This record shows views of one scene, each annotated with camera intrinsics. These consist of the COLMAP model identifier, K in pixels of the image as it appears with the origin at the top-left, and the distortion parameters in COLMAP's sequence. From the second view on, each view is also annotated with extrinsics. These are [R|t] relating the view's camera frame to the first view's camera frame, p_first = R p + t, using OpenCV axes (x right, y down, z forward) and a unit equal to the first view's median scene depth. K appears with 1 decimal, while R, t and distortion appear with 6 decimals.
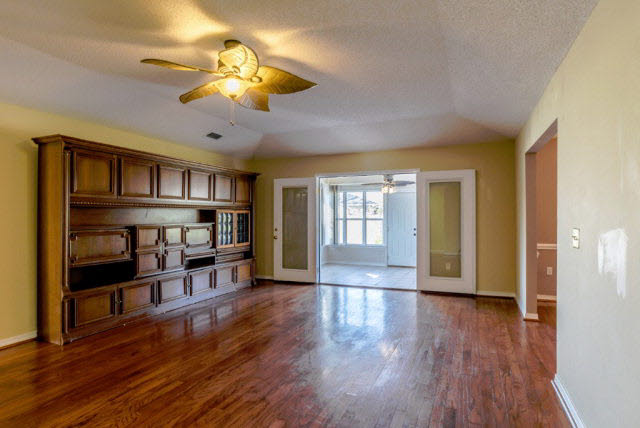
lens RADIAL K [[360.5, 0, 320.0], [0, 360.5, 214.0], [0, 0, 1]] dist [-0.007995, 0.000035]
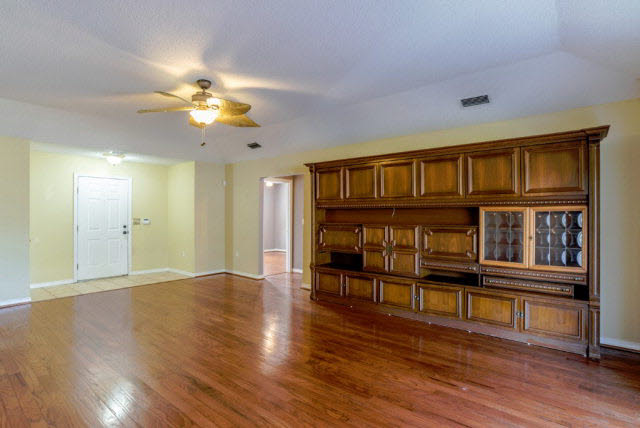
lens RADIAL K [[324.2, 0, 320.0], [0, 324.2, 214.0], [0, 0, 1]] dist [-0.019195, 0.000899]
pose [[-0.273518, -0.001221, -0.961866, 0.374114], [0.005162, 0.999983, -0.002737, 0.001909], [0.961853, -0.005714, -0.273507, 0.850834]]
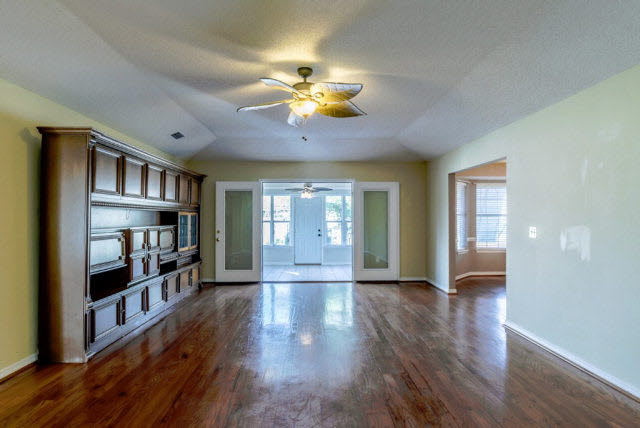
lens RADIAL K [[360.5, 0, 320.0], [0, 360.5, 214.0], [0, 0, 1]] dist [-0.007995, 0.000035]
pose [[0.906529, 0.008067, 0.422067, -0.340085], [-0.005492, 0.999958, -0.007316, -0.000845], [-0.422108, 0.004314, 0.906535, -0.035638]]
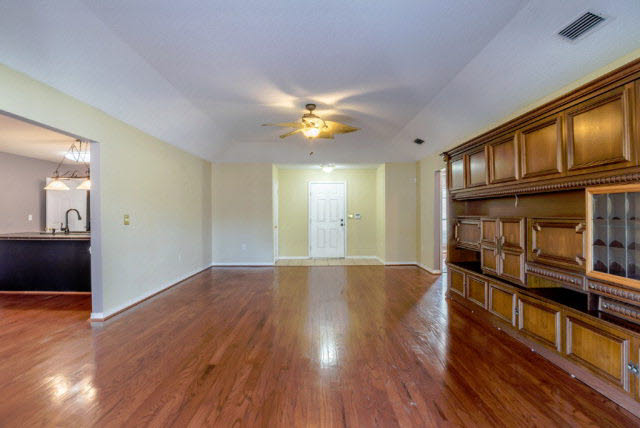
lens RADIAL K [[324.2, 0, 320.0], [0, 324.2, 214.0], [0, 0, 1]] dist [-0.019195, 0.000899]
pose [[-0.912445, 0.004736, -0.409172, 0.167538], [0.007581, 0.999957, -0.005331, 0.019628], [0.409129, -0.007966, -0.912442, 1.185684]]
